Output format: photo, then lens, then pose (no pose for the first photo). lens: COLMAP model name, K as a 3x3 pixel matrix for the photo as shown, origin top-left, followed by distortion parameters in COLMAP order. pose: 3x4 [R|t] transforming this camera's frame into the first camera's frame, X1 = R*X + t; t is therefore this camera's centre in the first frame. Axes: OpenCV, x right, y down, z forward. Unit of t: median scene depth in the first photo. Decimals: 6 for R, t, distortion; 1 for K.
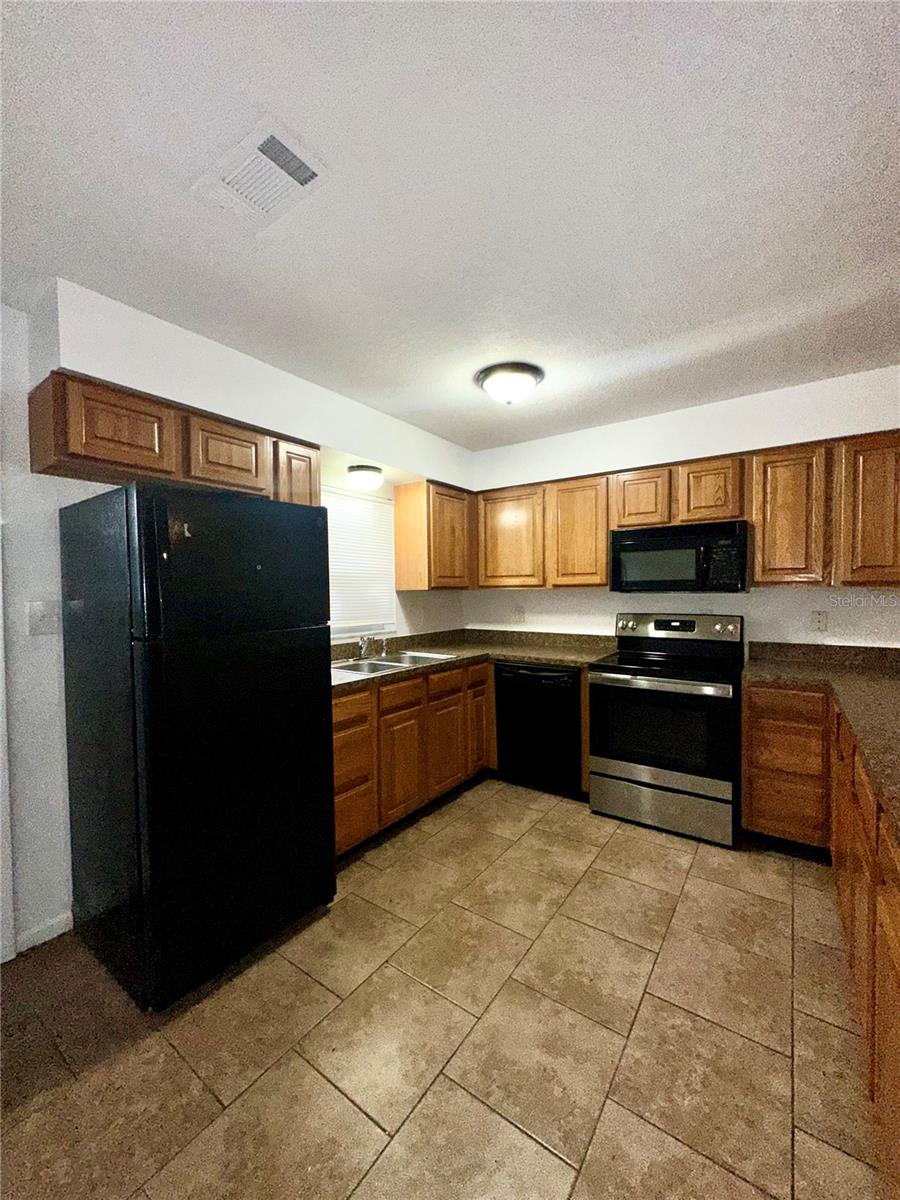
lens RADIAL K [[478.5, 0, 446.6], [0, 478.5, 602.7], [0, 0, 1]] dist [-0.002661, 0.000605]
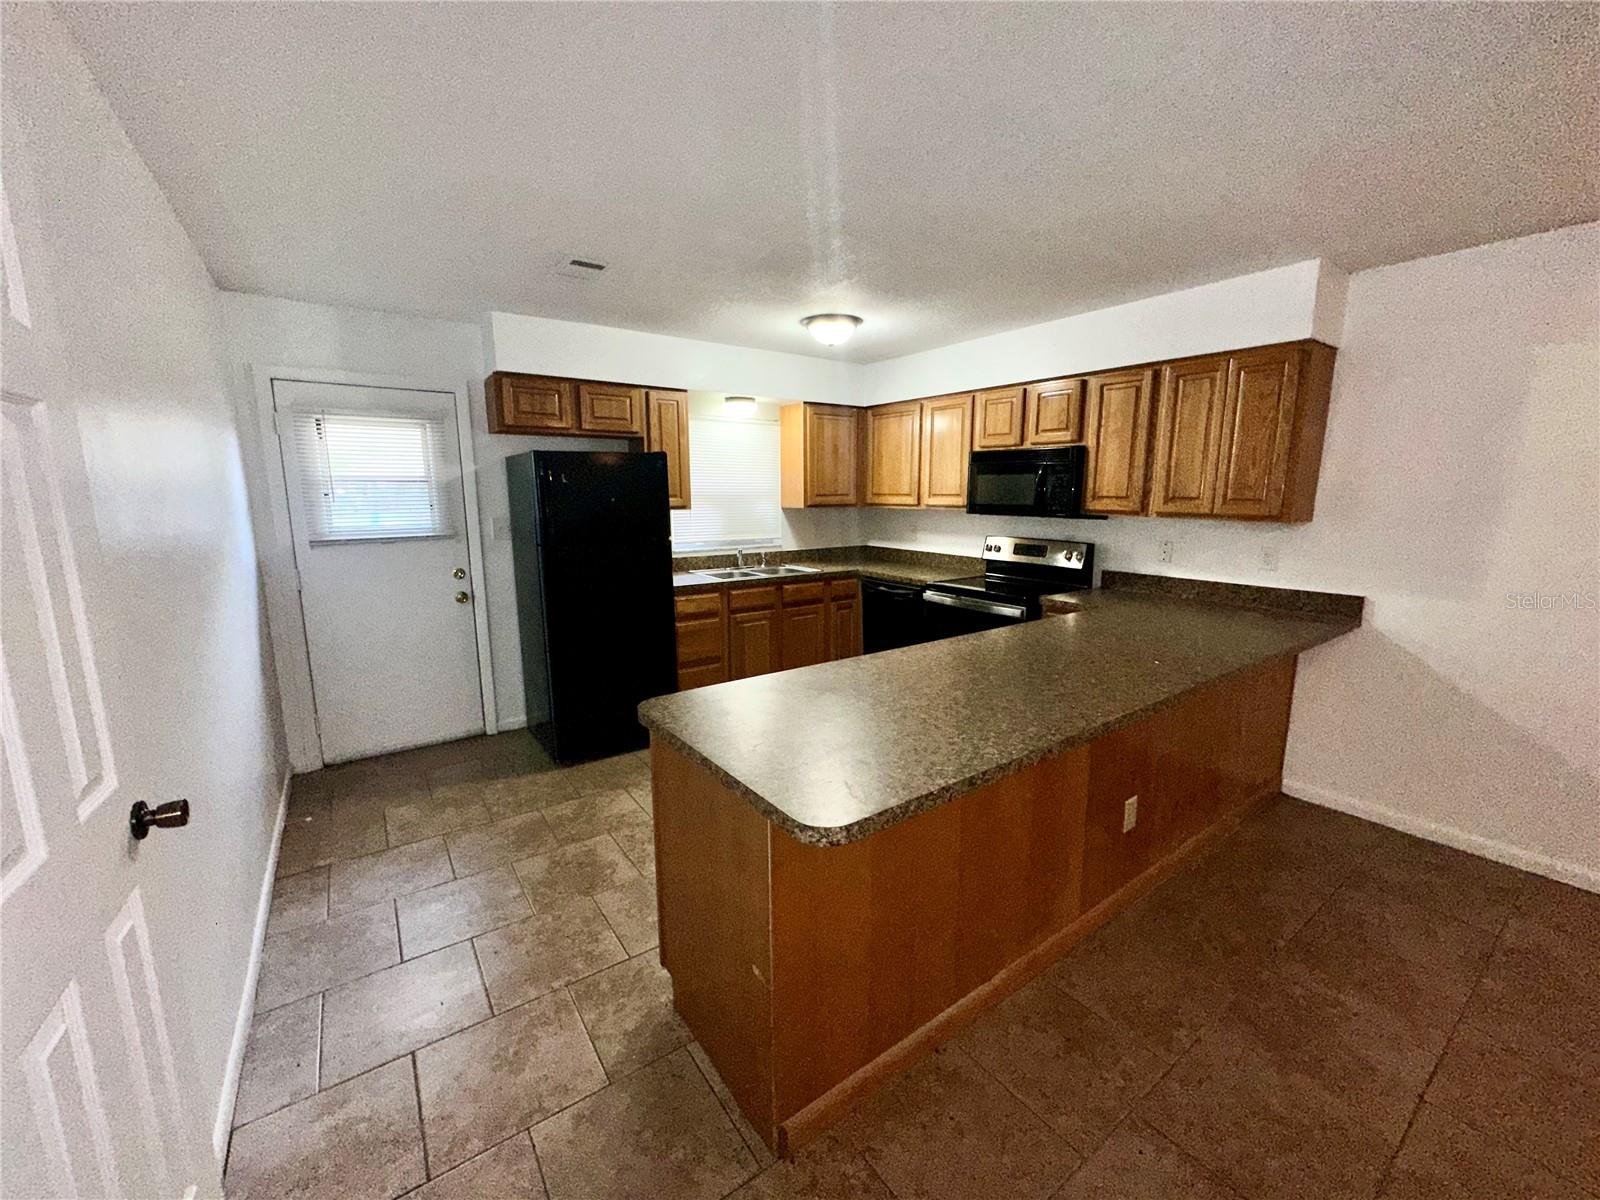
lens RADIAL K [[638.0, 0, 795.4], [0, 638.0, 598.6], [0, 0, 1]] dist [-0.002661, 0.000605]
pose [[0.945434, 0.062270, -0.319807, 0.504021], [-0.015335, 0.988983, 0.147232, -0.044361], [0.325452, -0.134294, 0.935973, -0.448766]]
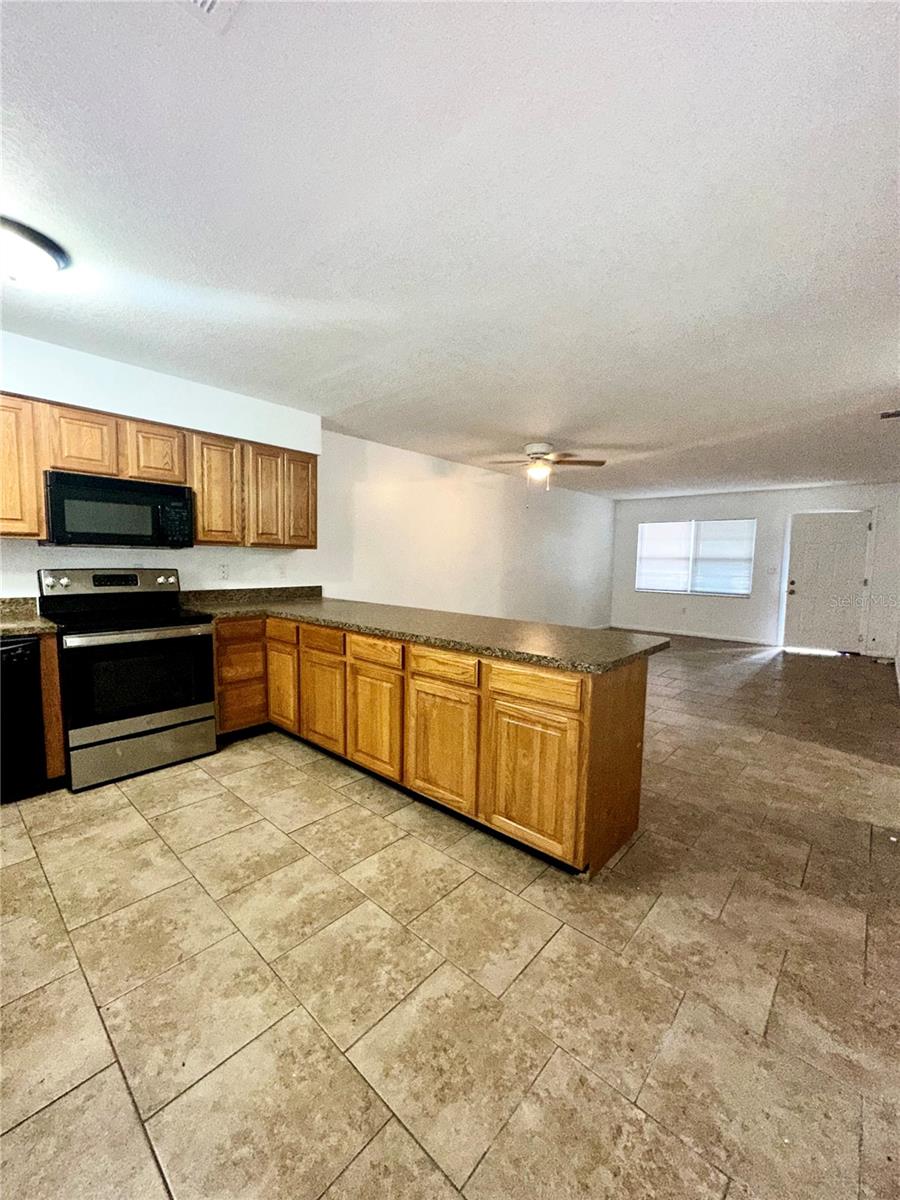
lens RADIAL K [[478.5, 0, 453.2], [0, 478.5, 605.4], [0, 0, 1]] dist [-0.002661, 0.000605]
pose [[0.104082, -0.086736, 0.990779, -0.503452], [0.008061, 0.996231, 0.086367, 0.022395], [-0.994536, -0.001003, 0.104389, 0.223262]]
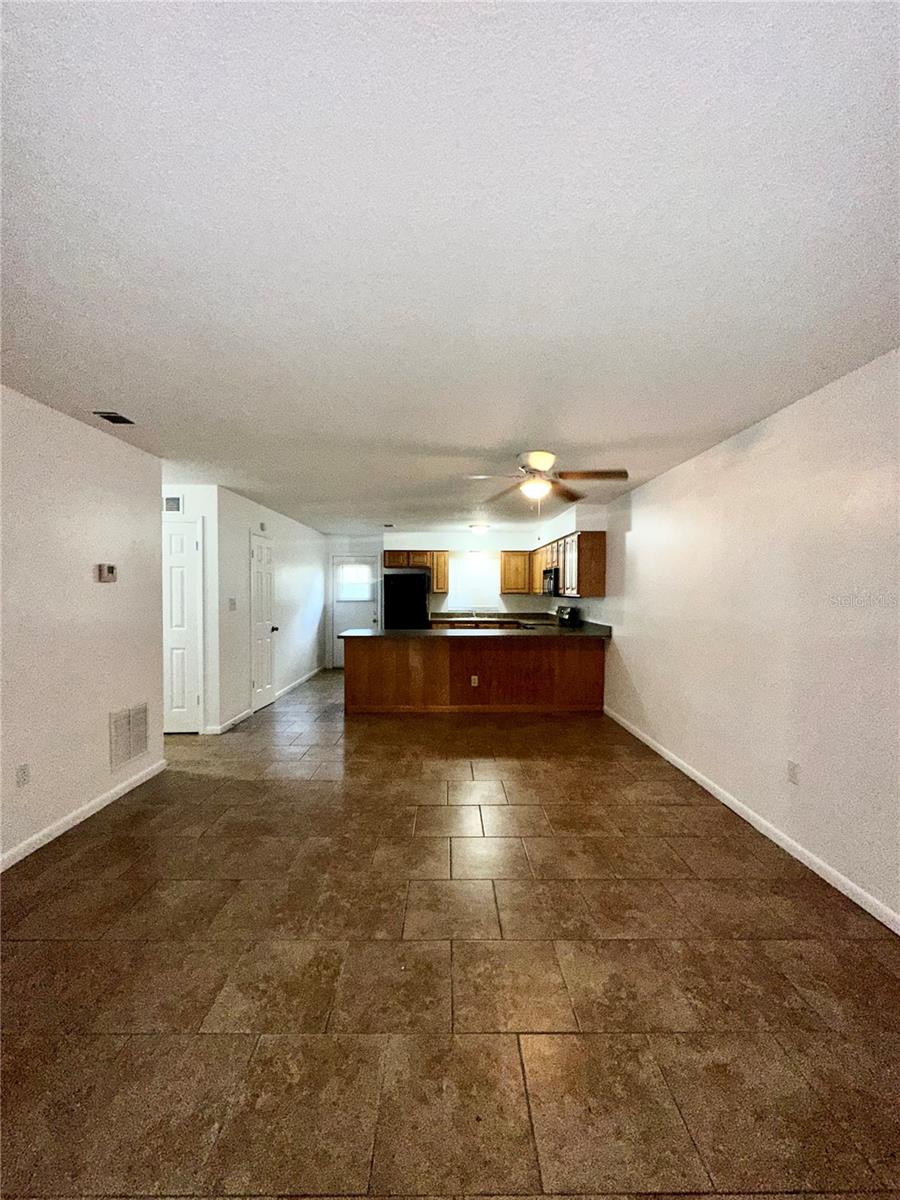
lens RADIAL K [[478.5, 0, 451.2], [0, 478.5, 595.6], [0, 0, 1]] dist [-0.002661, 0.000605]
pose [[0.592469, 0.018478, -0.805381, 2.270950], [-0.028245, 0.999599, 0.002155, -0.019665], [0.805098, 0.021471, 0.592753, -0.878173]]
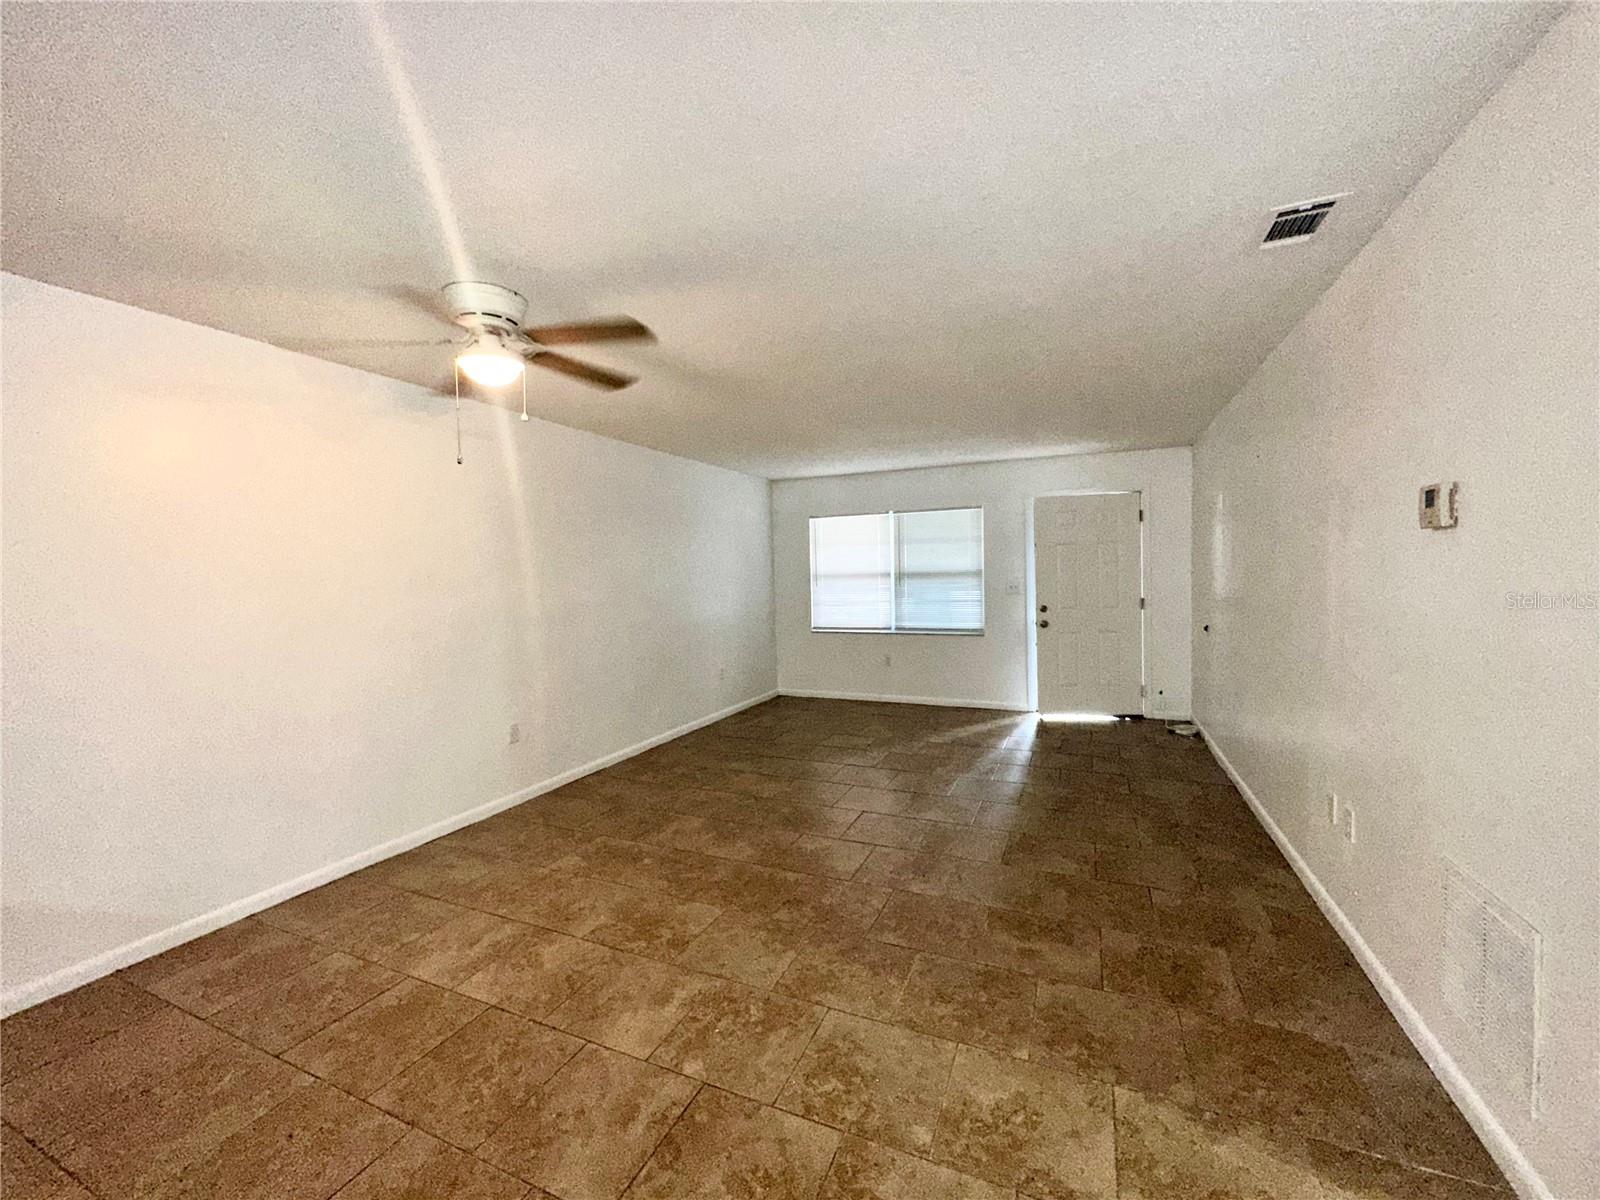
lens RADIAL K [[638.0, 0, 802.1], [0, 638.0, 595.9], [0, 0, 1]] dist [-0.002661, 0.000605]
pose [[-0.203623, -0.020199, 0.978841, 0.361716], [0.049553, 0.998293, 0.030908, -0.010514], [-0.977795, 0.054798, -0.202274, -0.125142]]
